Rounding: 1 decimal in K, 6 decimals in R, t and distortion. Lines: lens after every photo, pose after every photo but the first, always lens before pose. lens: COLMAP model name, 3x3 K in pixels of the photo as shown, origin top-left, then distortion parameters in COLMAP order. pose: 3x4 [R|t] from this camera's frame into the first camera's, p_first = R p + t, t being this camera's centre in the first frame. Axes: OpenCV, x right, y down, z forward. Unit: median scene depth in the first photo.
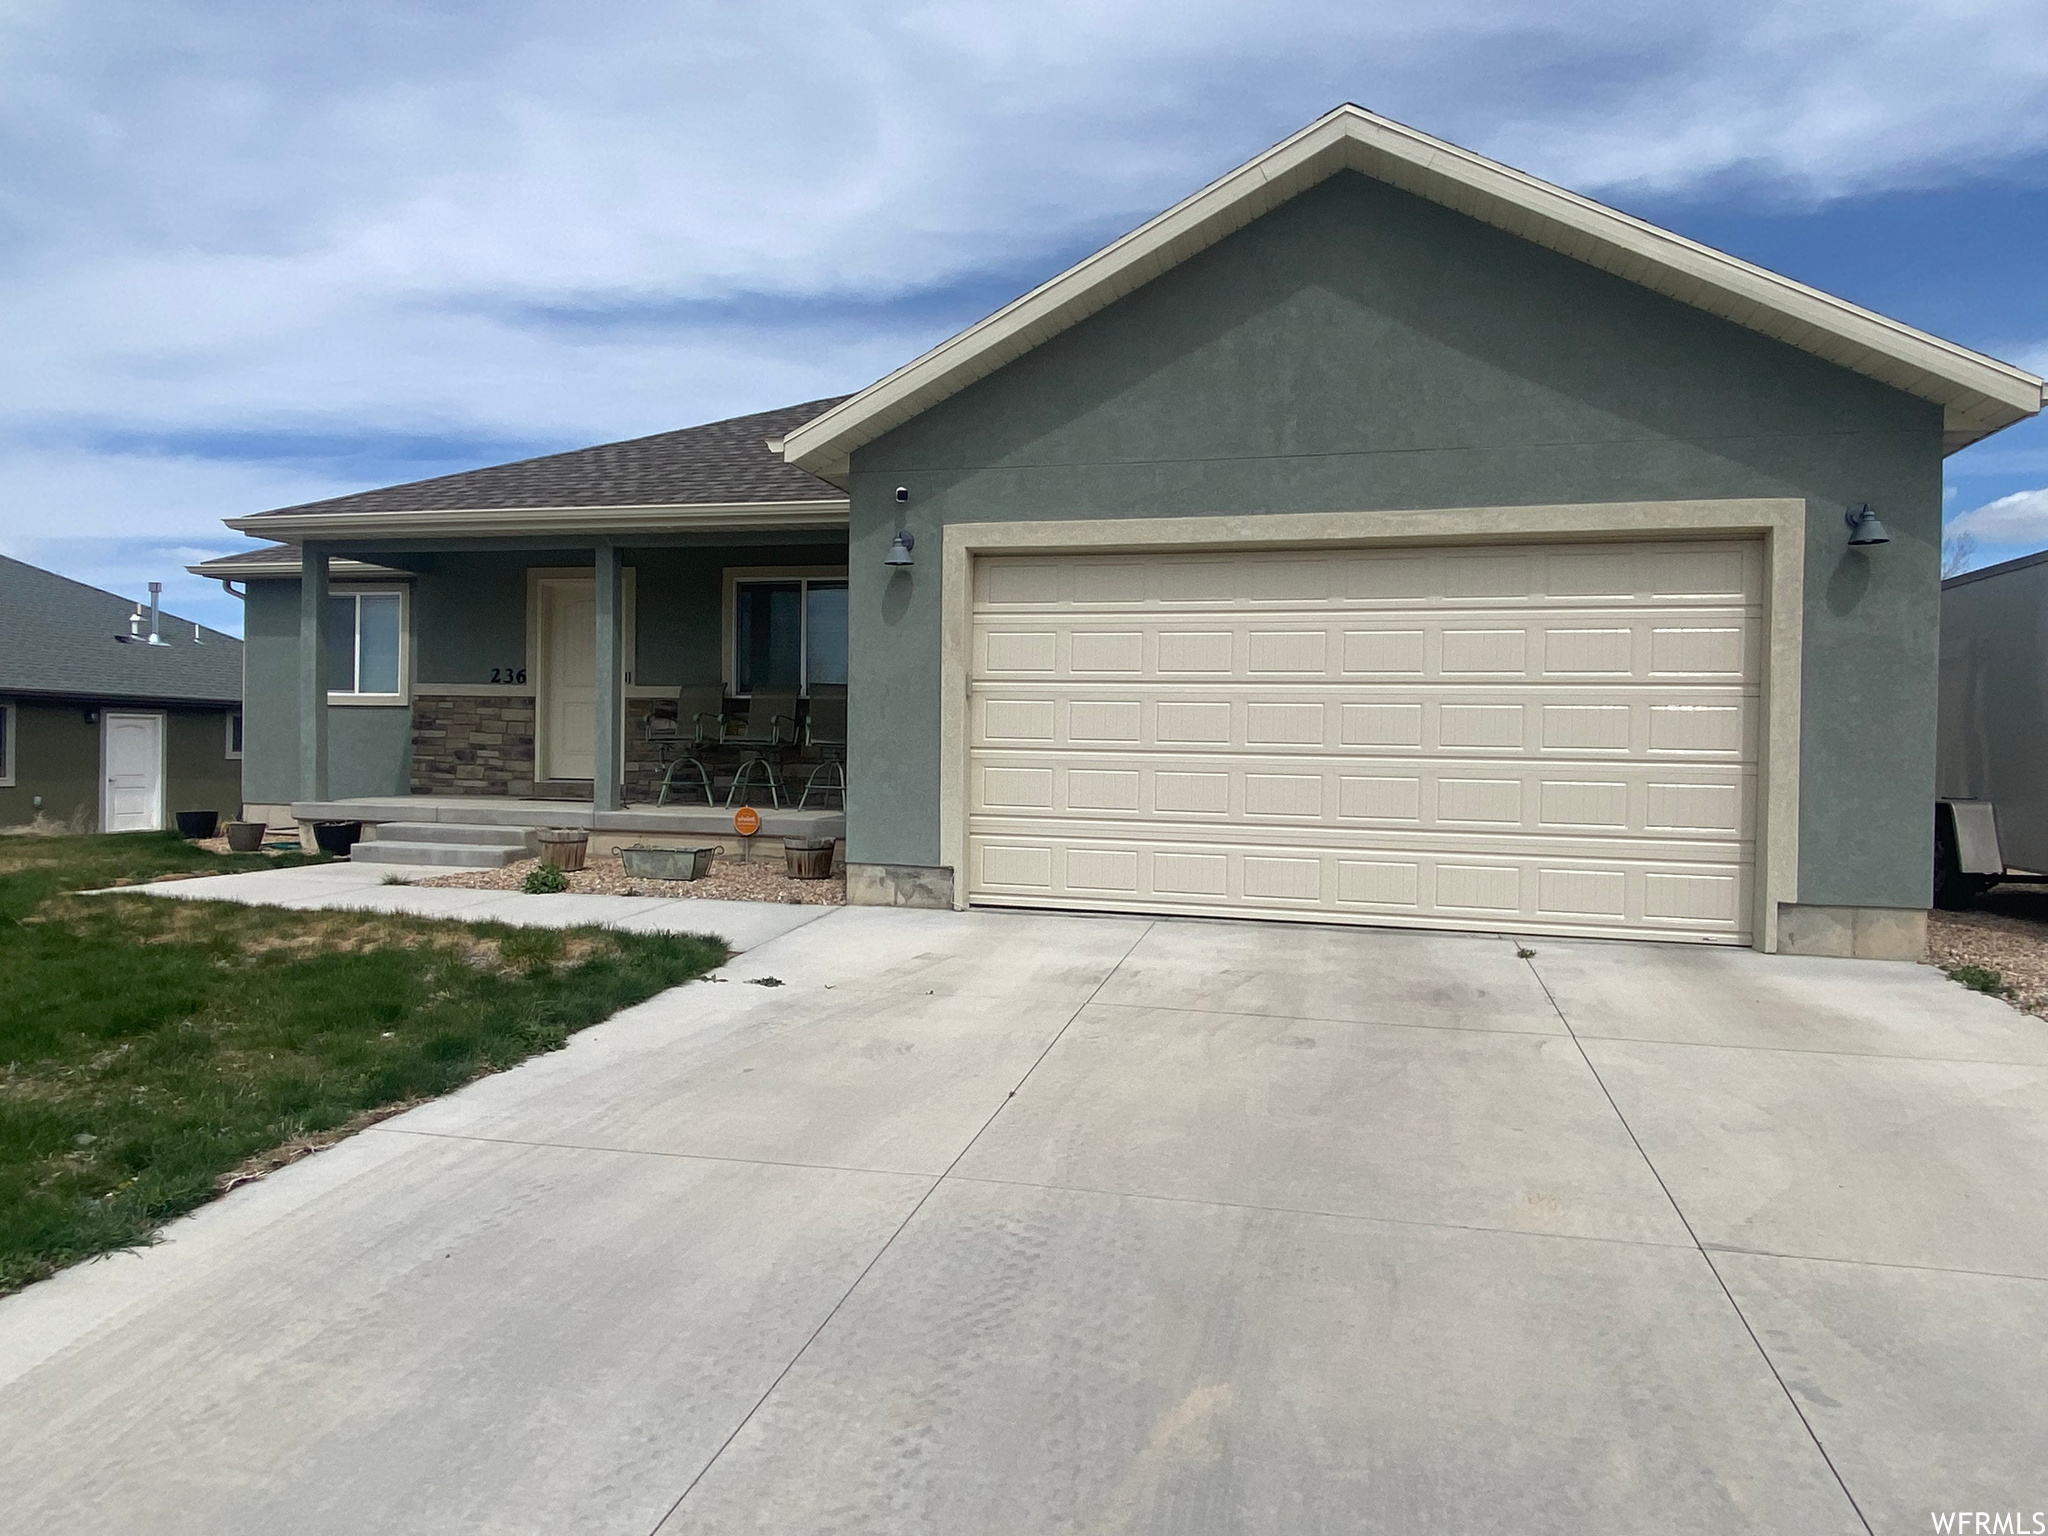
lens RADIAL K [[1309.9, 0, 1032.7], [0, 1309.9, 767.7], [0, 0, 1]] dist [0.033600, -0.026023]
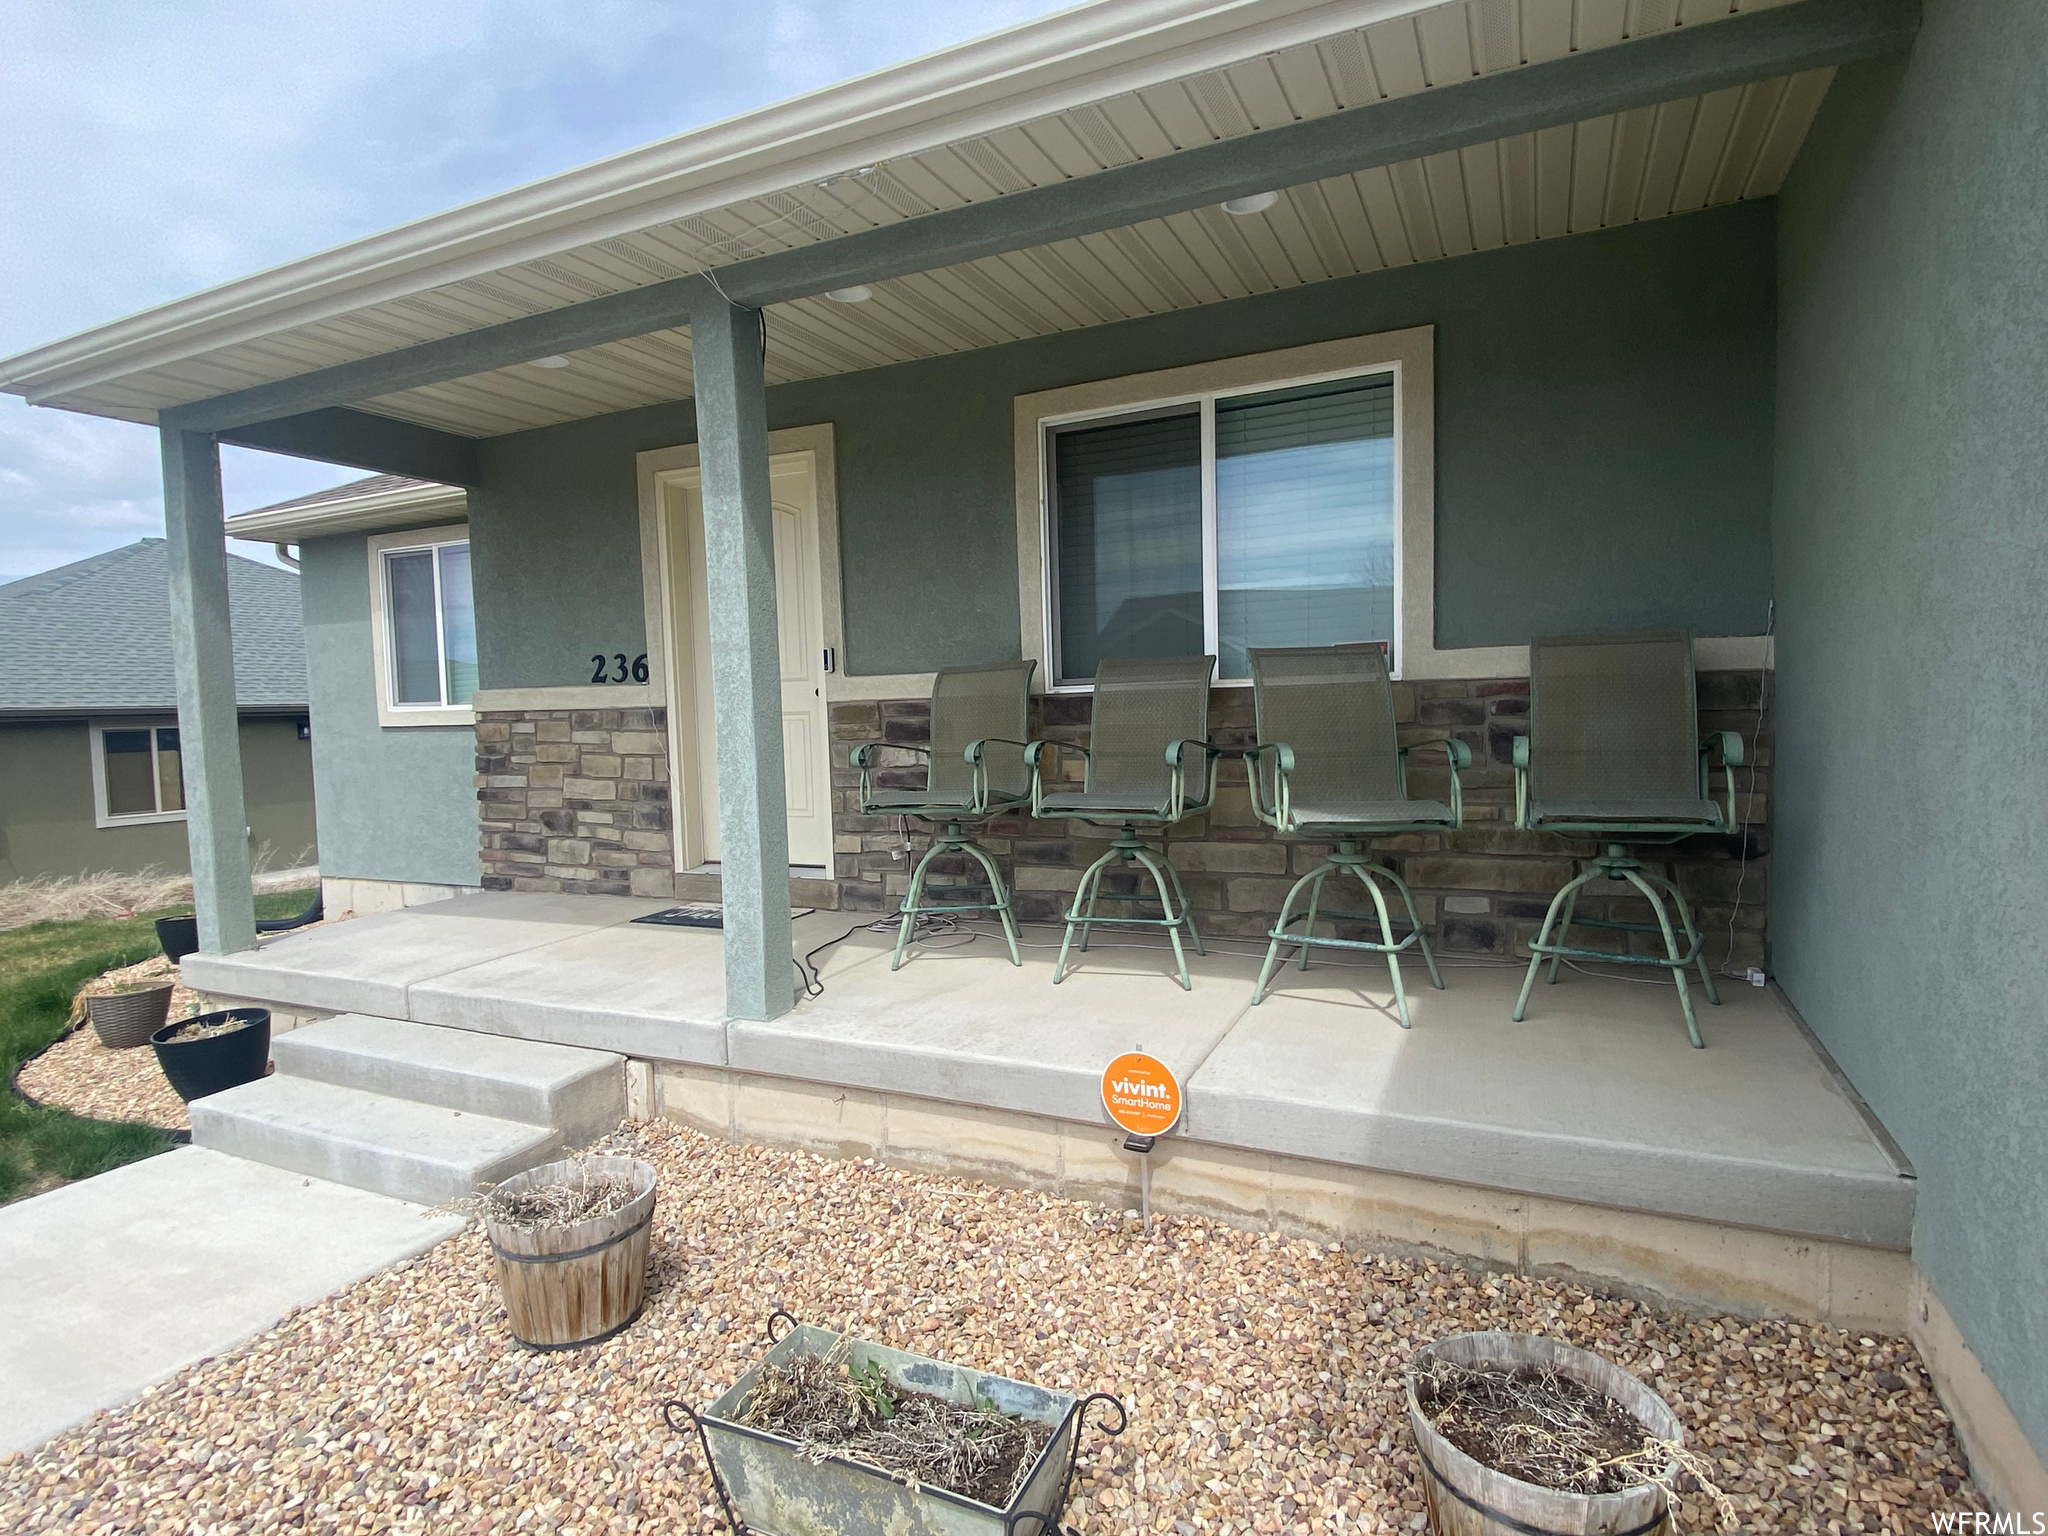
lens RADIAL K [[1104.7, 0, 1015.4], [0, 1104.7, 784.5], [0, 0, 1]] dist [0.019586, -0.014883]
pose [[0.977236, -0.030844, -0.209903, -0.161627], [0.043680, 0.997430, 0.056792, -0.043873], [0.207612, -0.064668, 0.976071, 0.629517]]
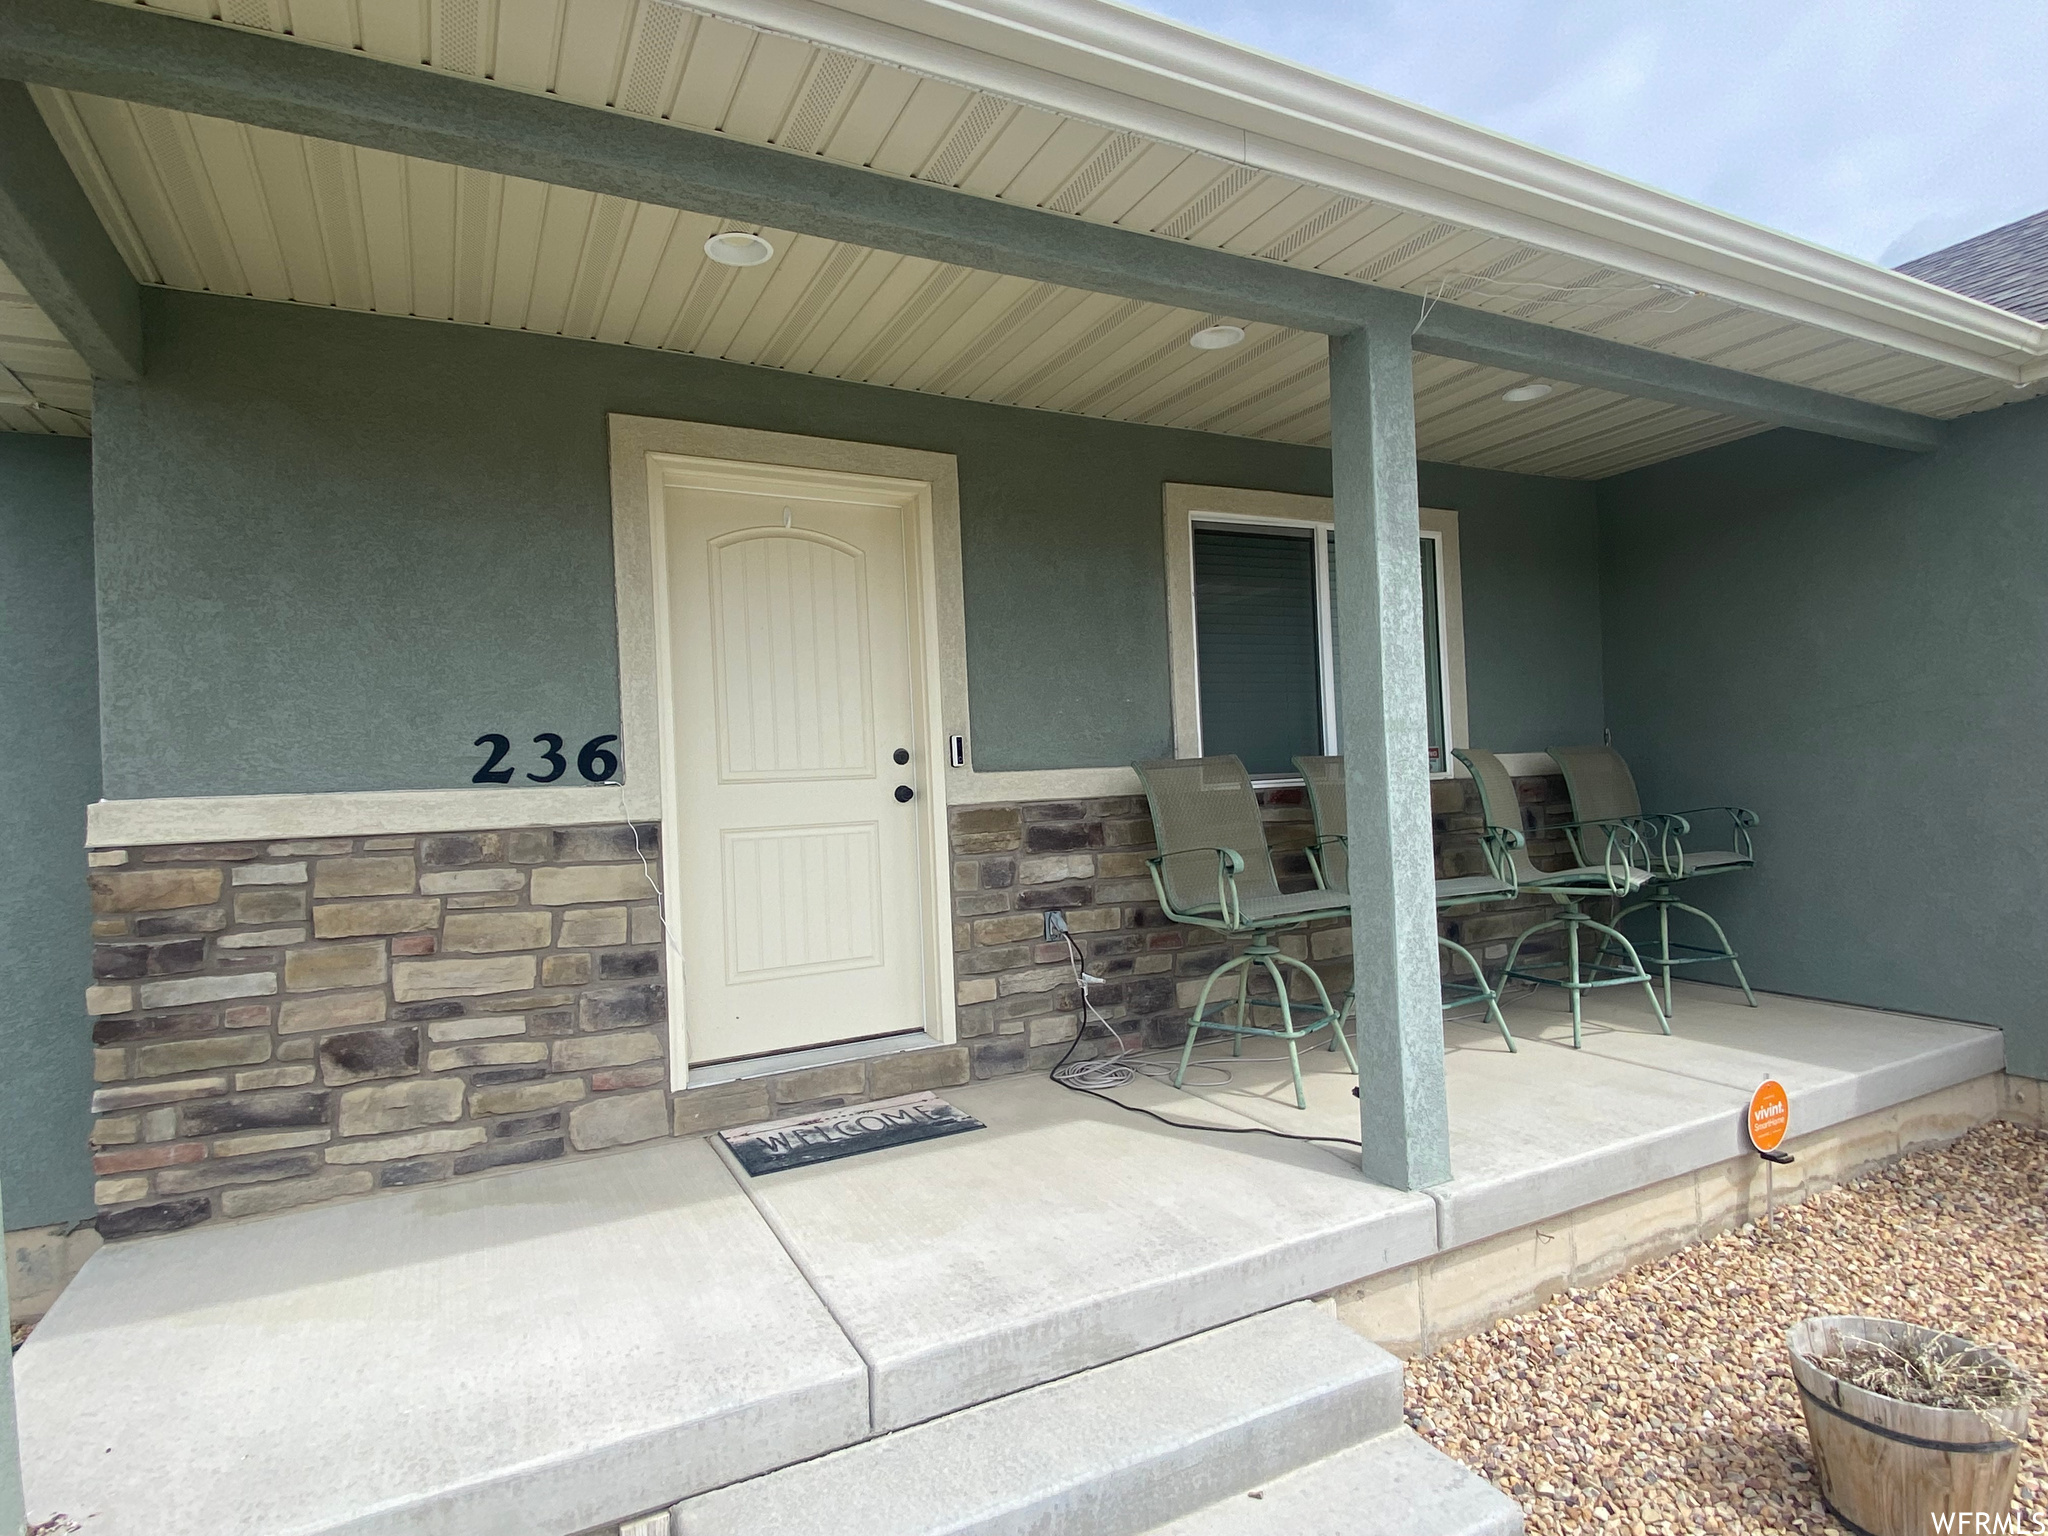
lens RADIAL K [[1104.7, 0, 1037.7], [0, 1104.7, 758.1], [0, 0, 1]] dist [0.019586, -0.014883]
pose [[0.749844, -0.034347, 0.660723, -0.504015], [0.066438, 0.997513, -0.023543, -0.058689], [-0.658271, 0.061551, 0.750261, 0.766826]]
